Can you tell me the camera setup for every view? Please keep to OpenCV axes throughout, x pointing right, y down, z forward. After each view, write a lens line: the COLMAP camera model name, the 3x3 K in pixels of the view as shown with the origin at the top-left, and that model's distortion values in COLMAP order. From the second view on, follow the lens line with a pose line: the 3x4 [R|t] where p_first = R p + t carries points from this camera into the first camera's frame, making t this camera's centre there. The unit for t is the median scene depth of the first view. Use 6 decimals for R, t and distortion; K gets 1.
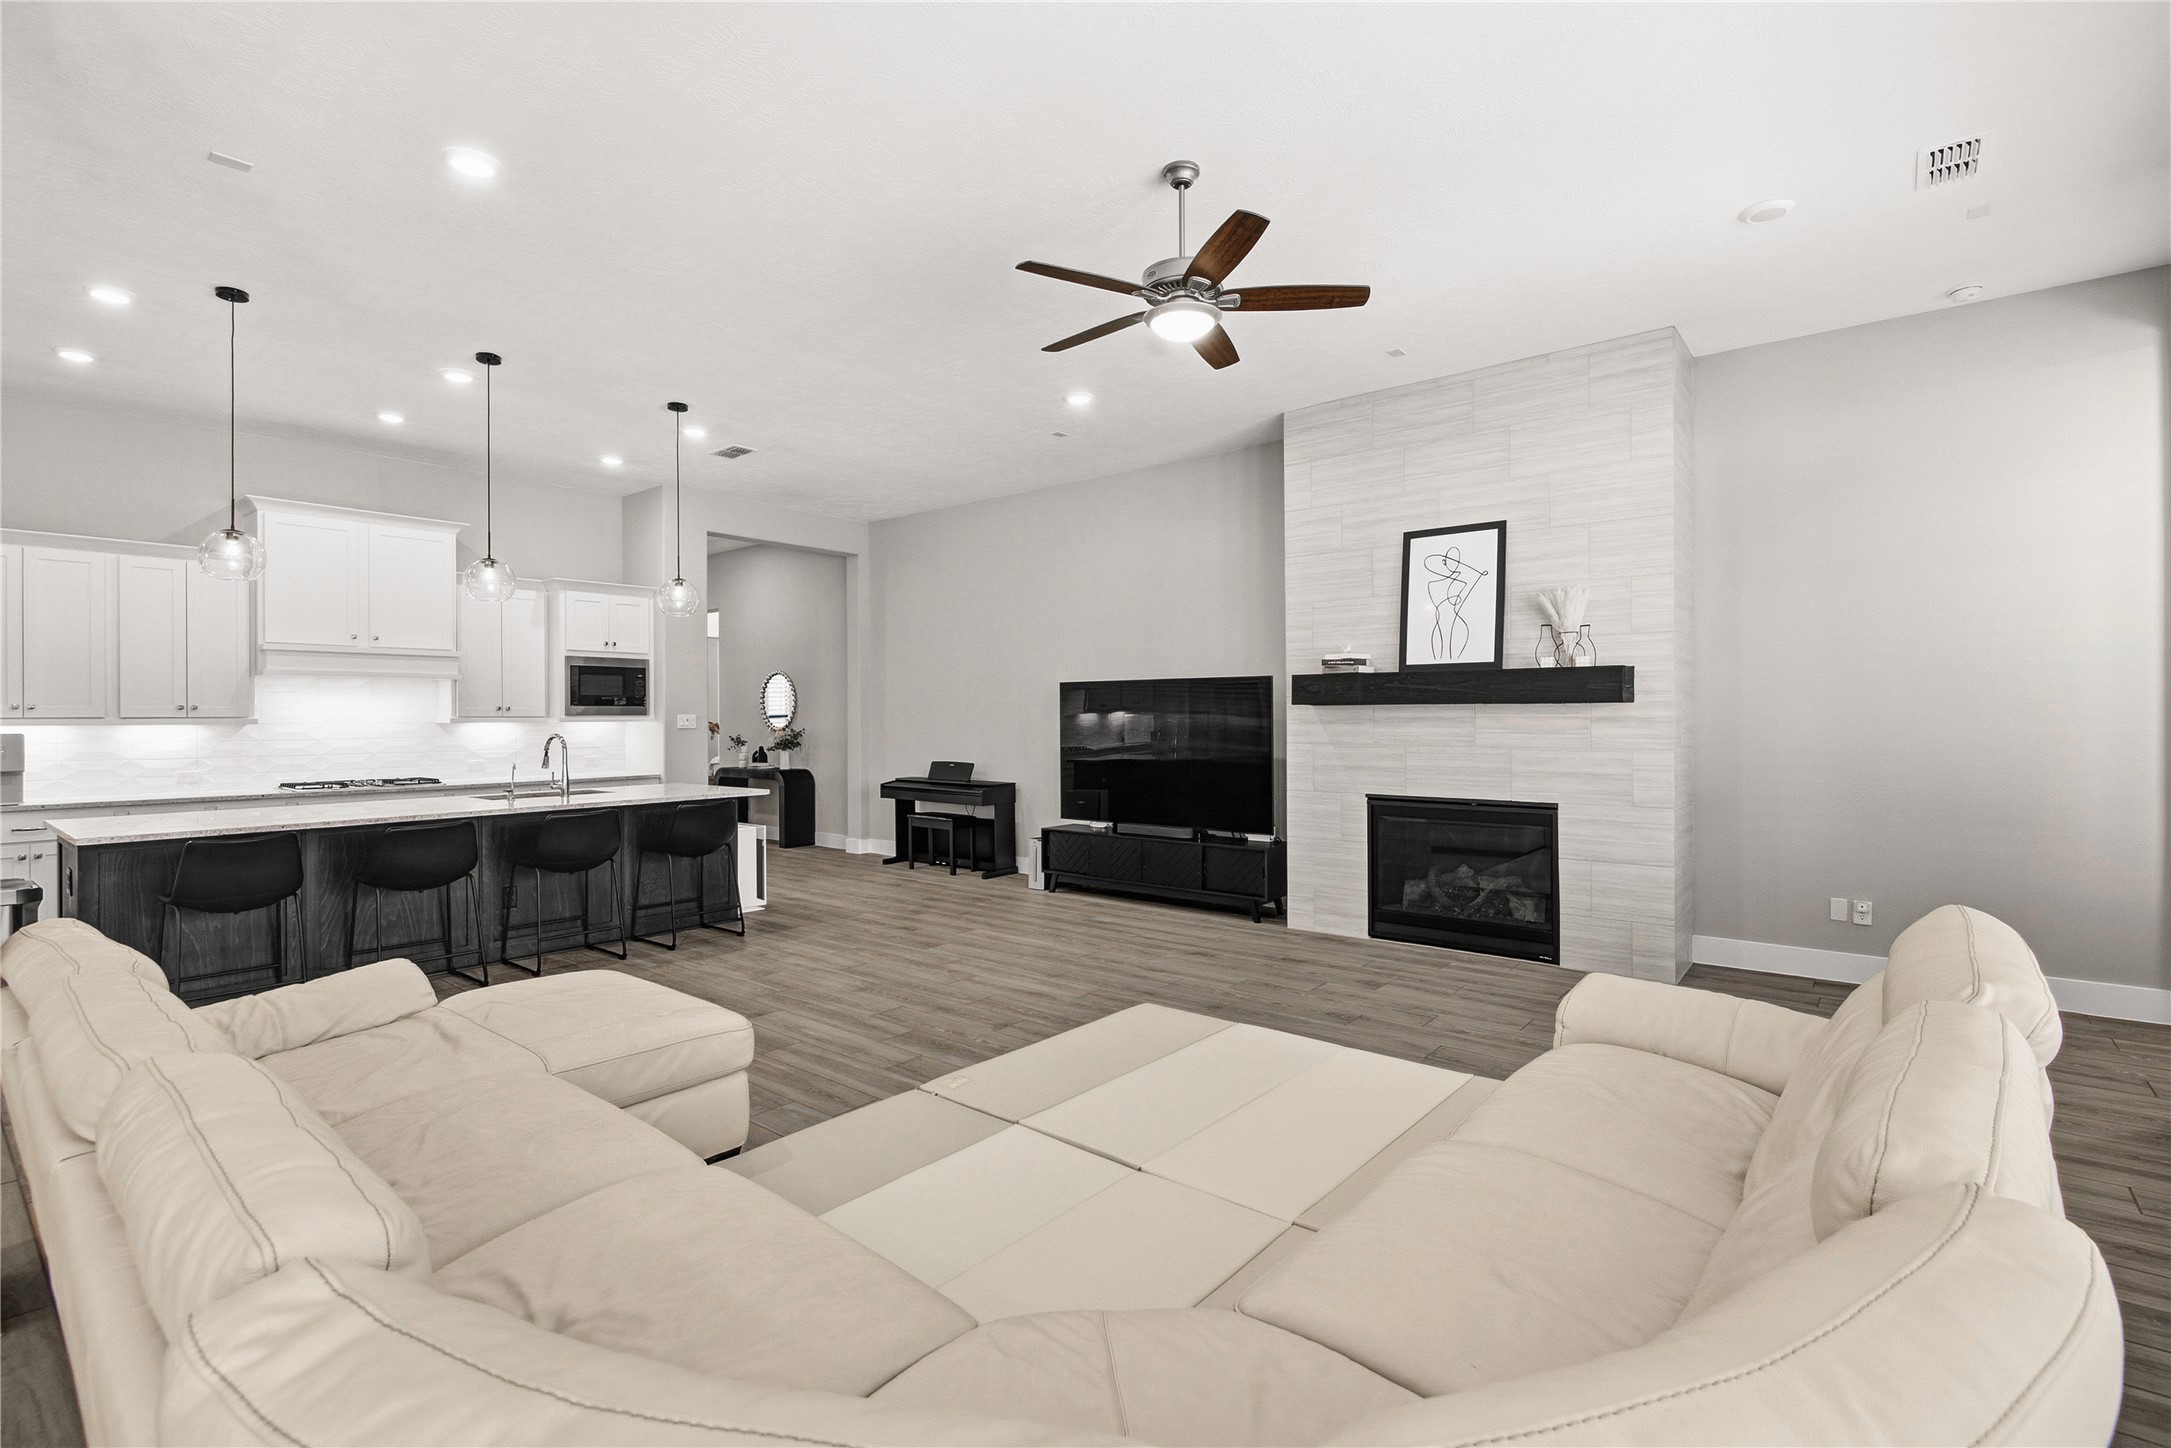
lens RADIAL K [[998.4, 0, 1092.8], [0, 998.4, 712.5], [0, 0, 1]] dist [0.001622, 0.000041]
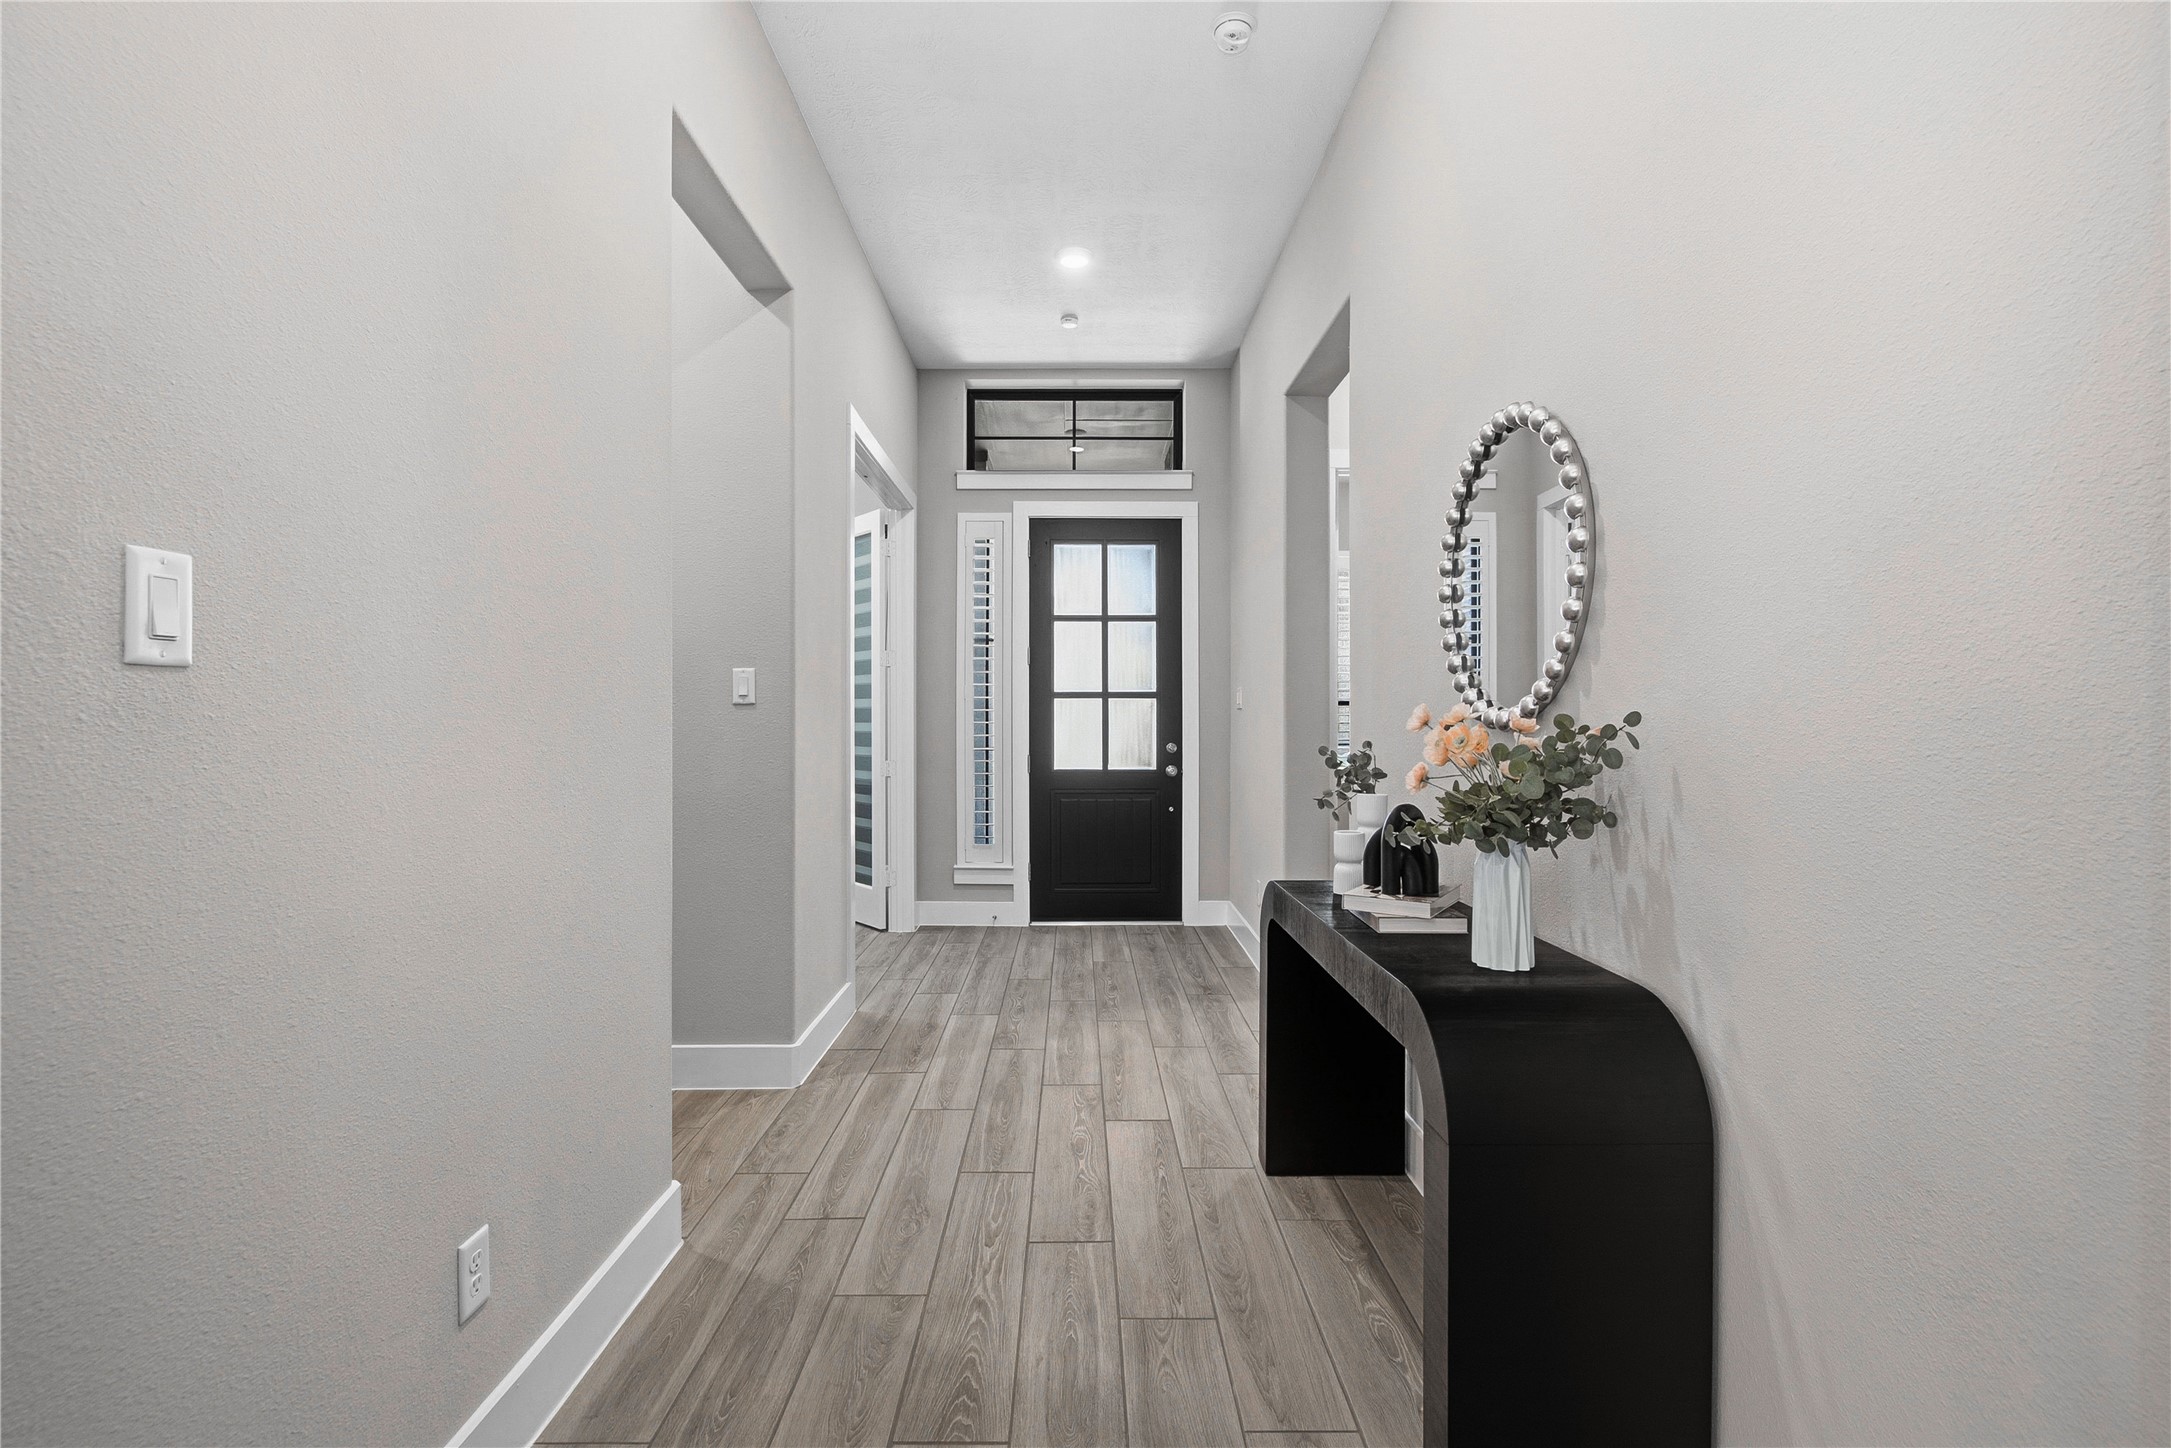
lens RADIAL K [[995.5, 0, 1086.3], [0, 995.5, 731.5], [0, 0, 1]] dist [0.002858, -0.000390]
pose [[0.638594, 0.009221, -0.769489, -0.331907], [-0.000231, 0.999930, 0.011791, 0.025158], [0.769544, -0.007352, 0.638551, 1.227557]]
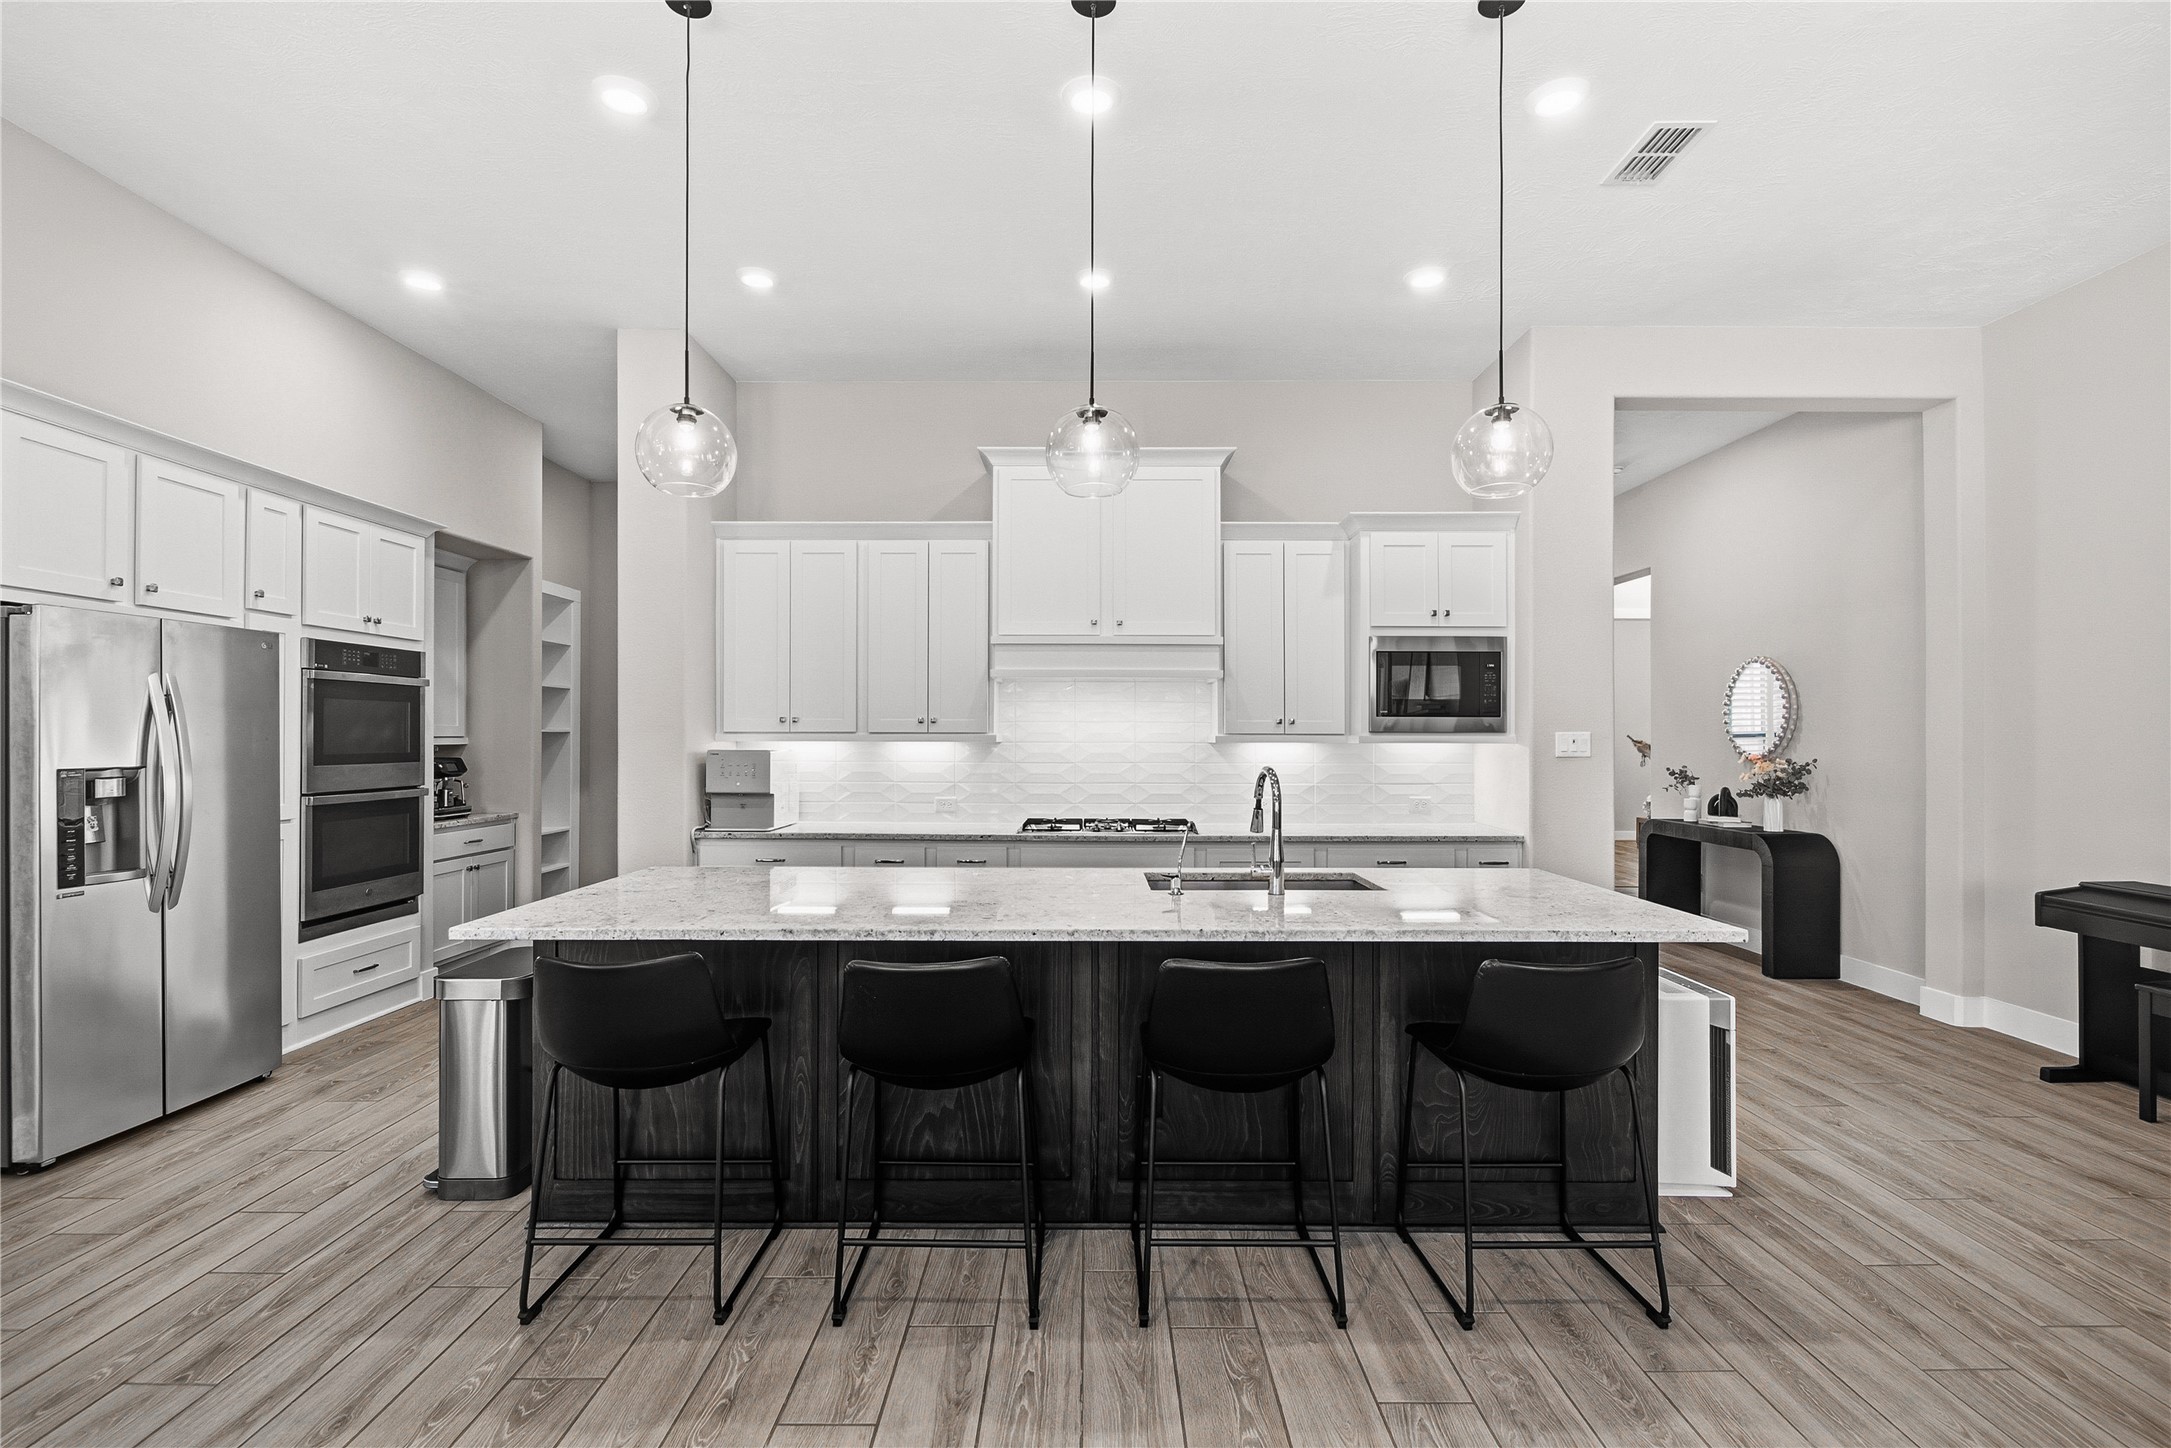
lens RADIAL K [[995.5, 0, 1086.3], [0, 995.5, 731.5], [0, 0, 1]] dist [0.002858, -0.000390]
pose [[0.627130, 0.001428, -0.778913, -0.169708], [-0.002149, 0.999998, 0.000104, 0.002960], [0.778911, 0.001608, 0.627132, 0.516772]]
